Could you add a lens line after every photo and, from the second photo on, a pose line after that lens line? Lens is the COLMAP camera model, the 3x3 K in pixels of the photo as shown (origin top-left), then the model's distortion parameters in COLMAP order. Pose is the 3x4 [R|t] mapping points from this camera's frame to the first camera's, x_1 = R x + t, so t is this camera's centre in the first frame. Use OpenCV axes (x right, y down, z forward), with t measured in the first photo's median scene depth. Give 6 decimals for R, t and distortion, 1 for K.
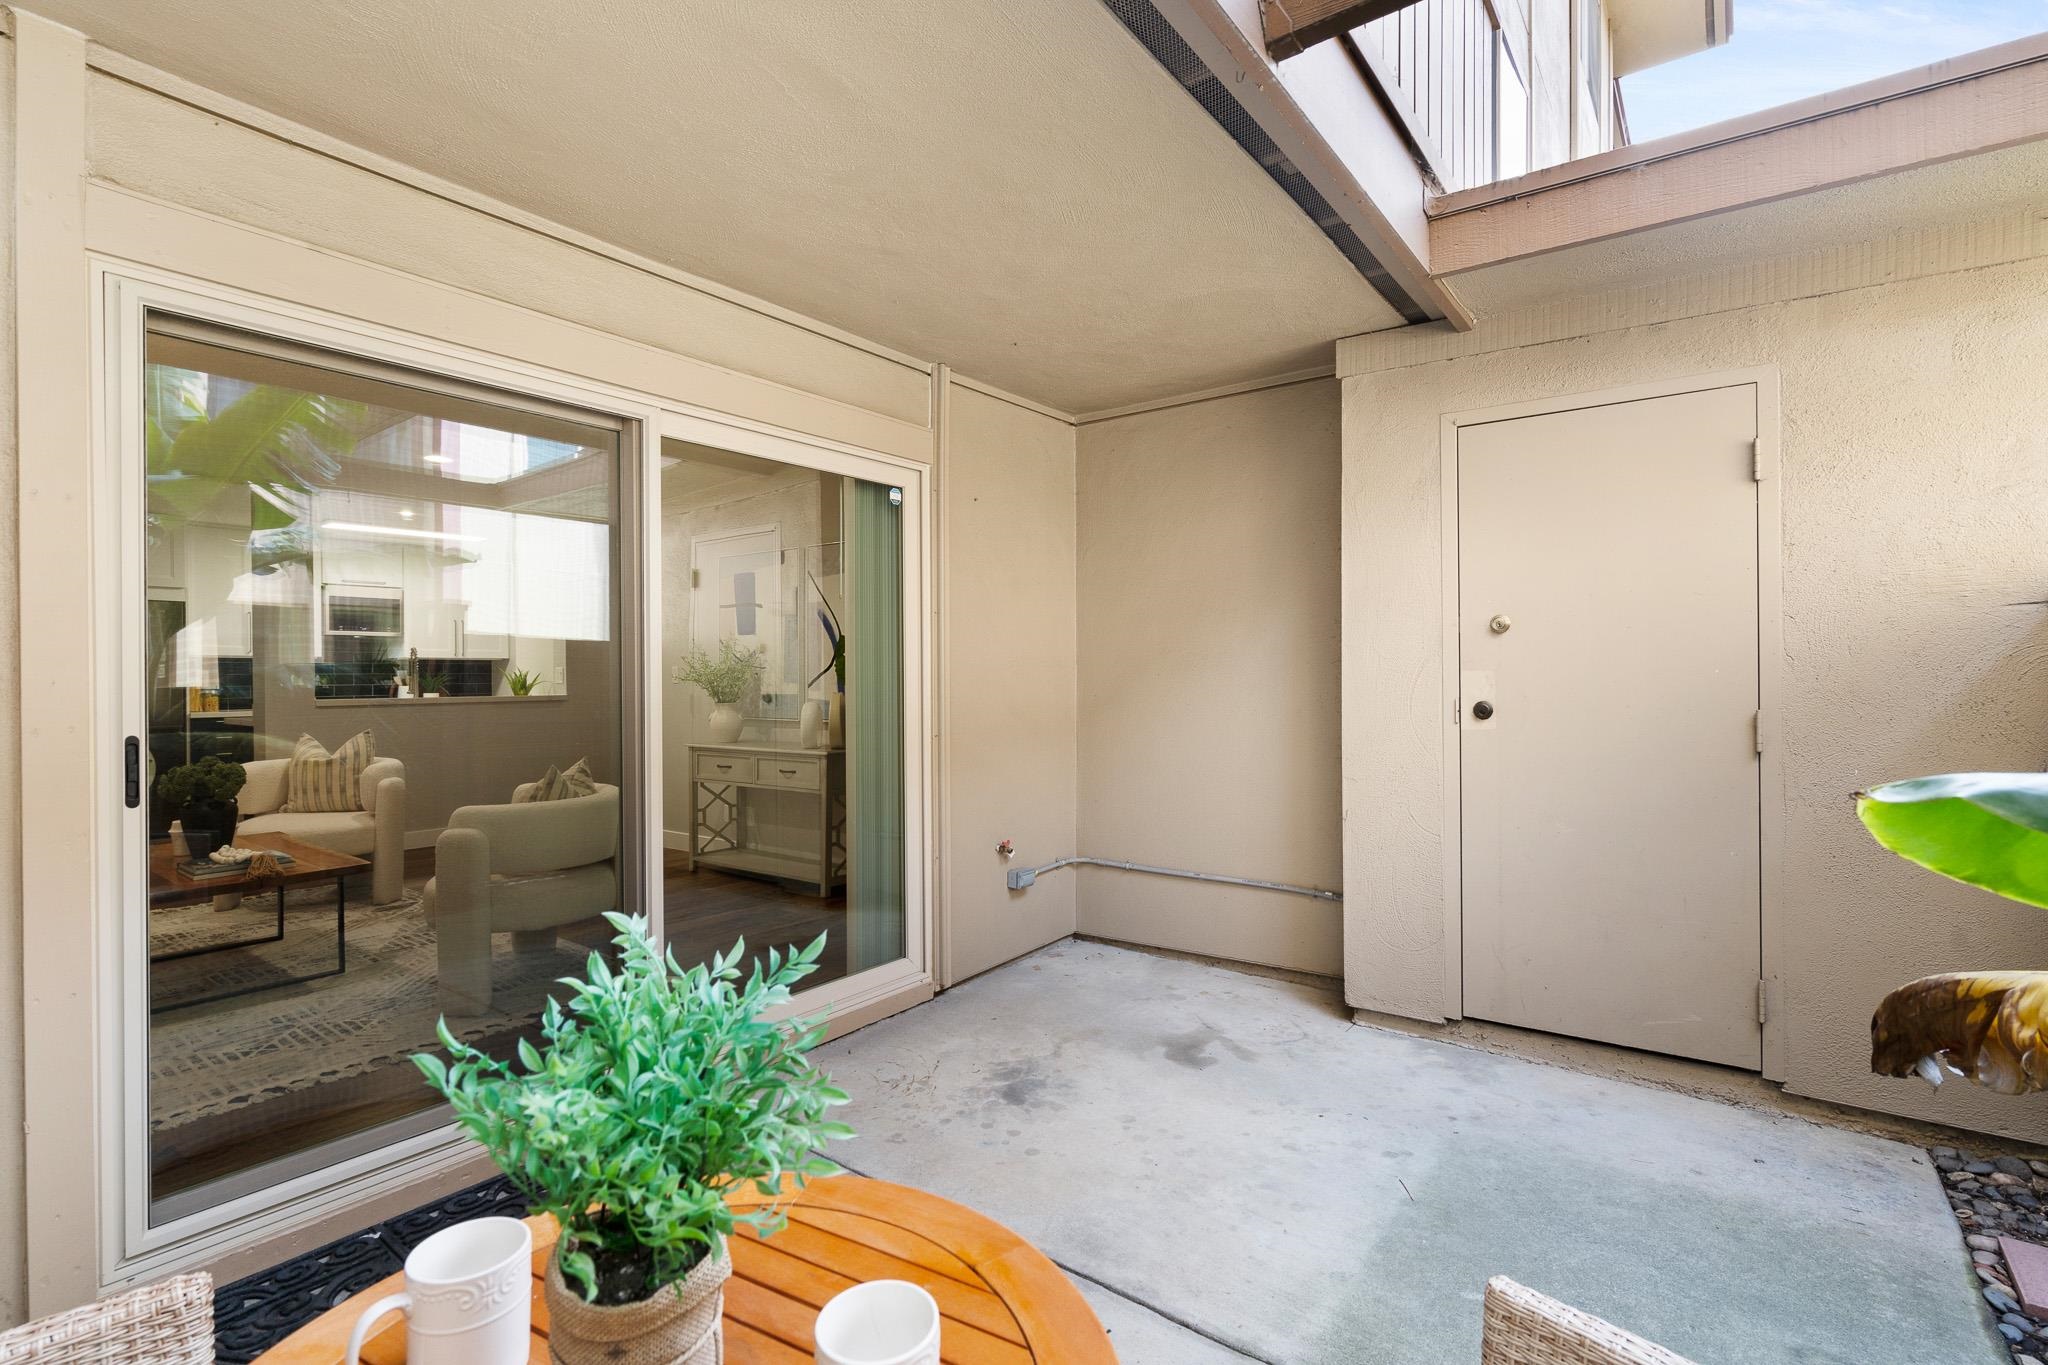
lens RADIAL K [[949.1, 0, 1019.5], [0, 949.1, 681.2], [0, 0, 1]] dist [-0.000305, -0.000181]
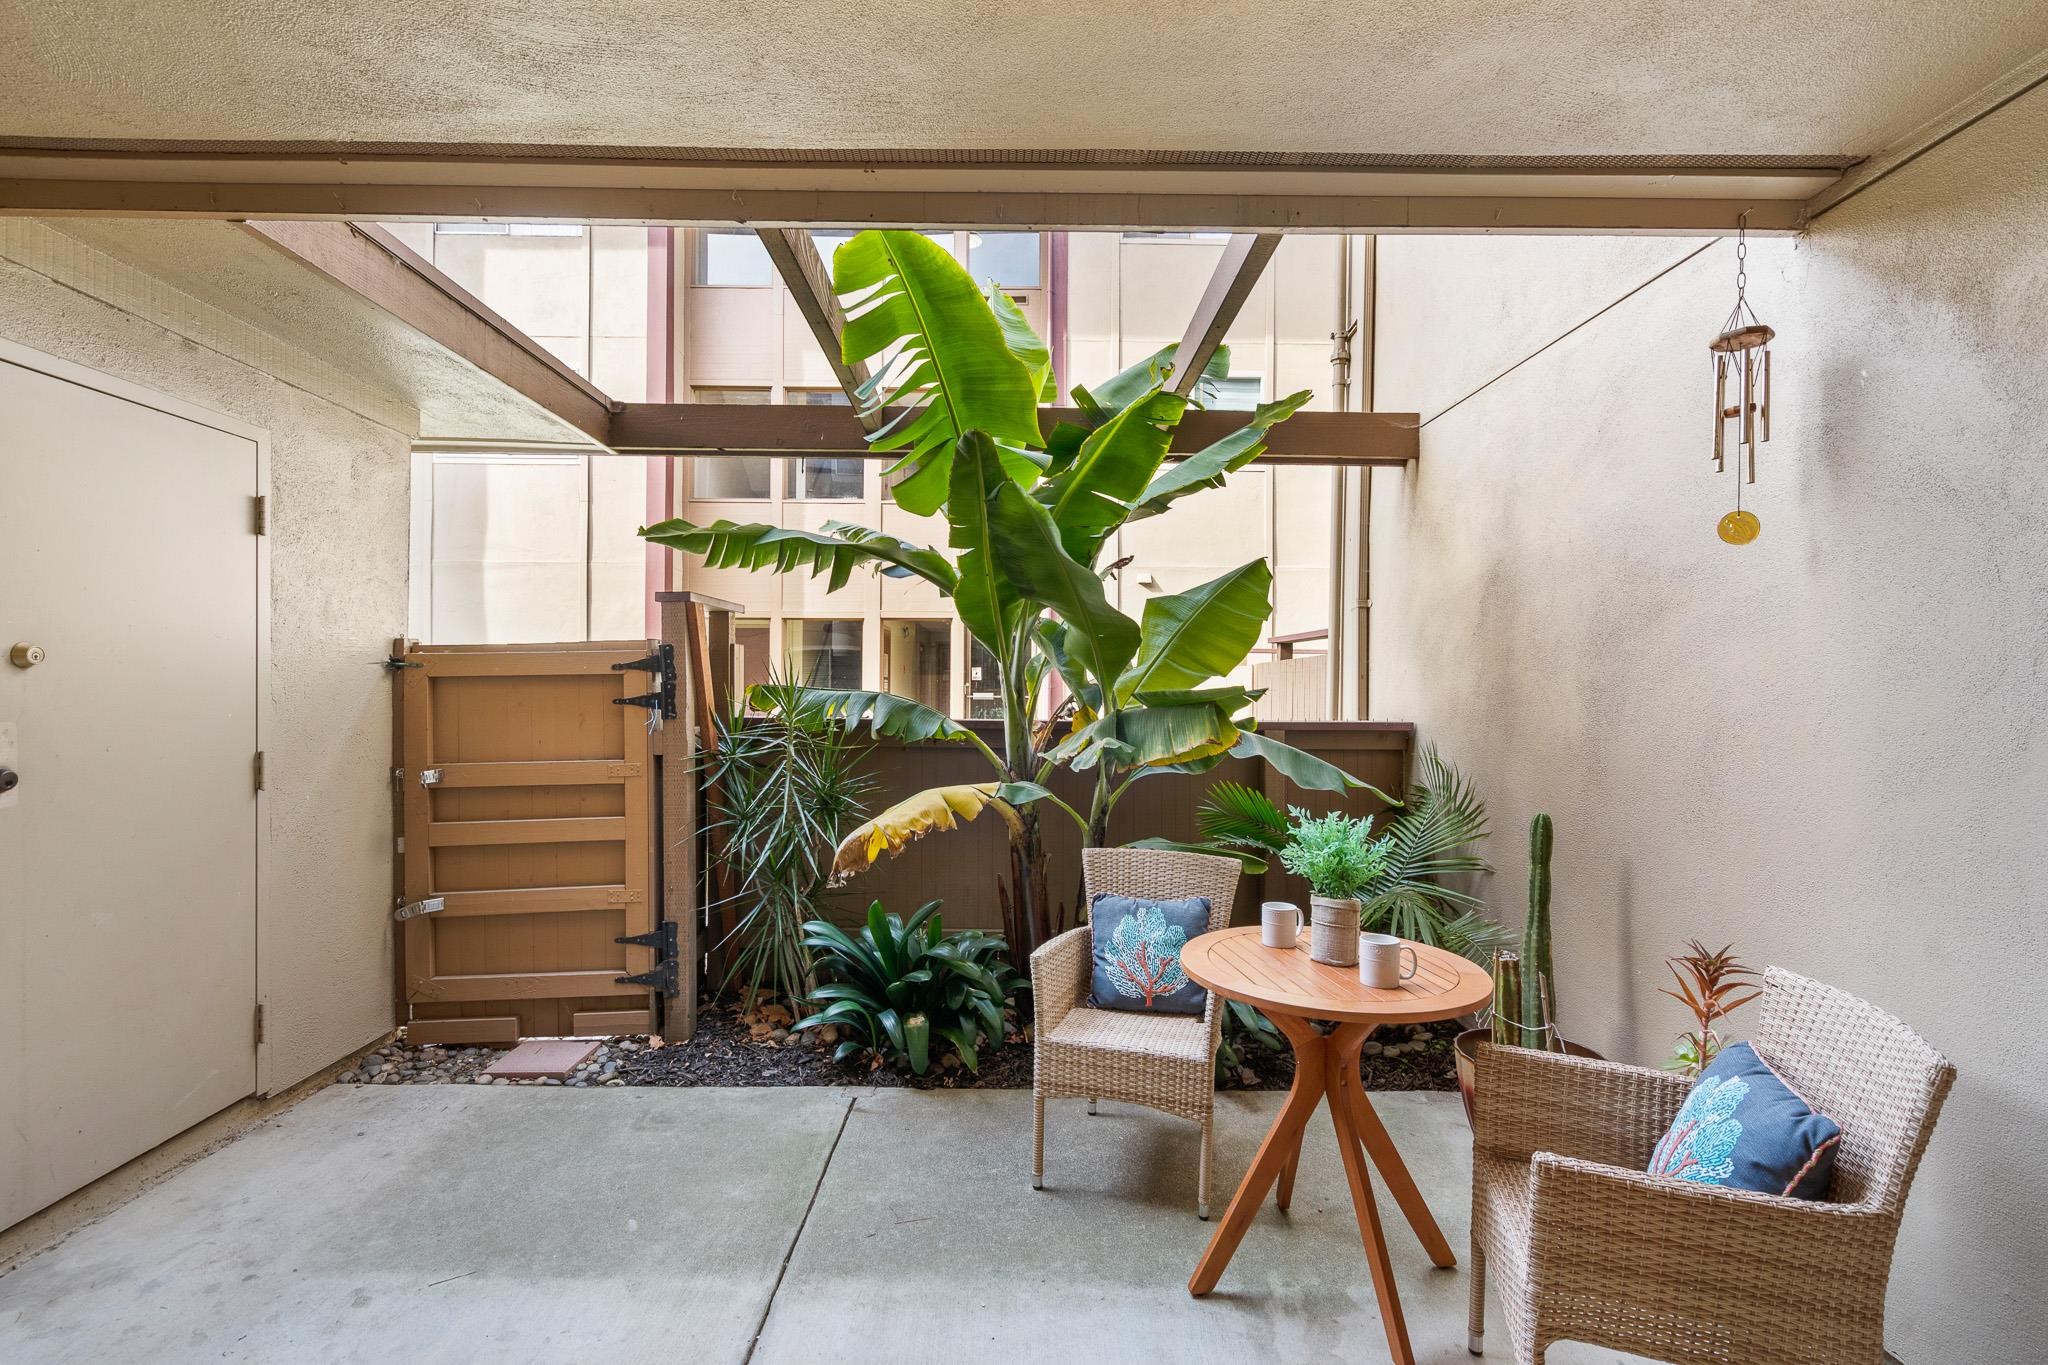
lens RADIAL K [[949.1, 0, 1023.7], [0, 949.1, 687.8], [0, 0, 1]] dist [-0.000305, -0.000181]
pose [[-0.620463, -0.001871, 0.784234, -0.615918], [0.001342, 0.999993, 0.003448, -0.045379], [-0.784235, 0.003191, -0.620456, 1.035815]]
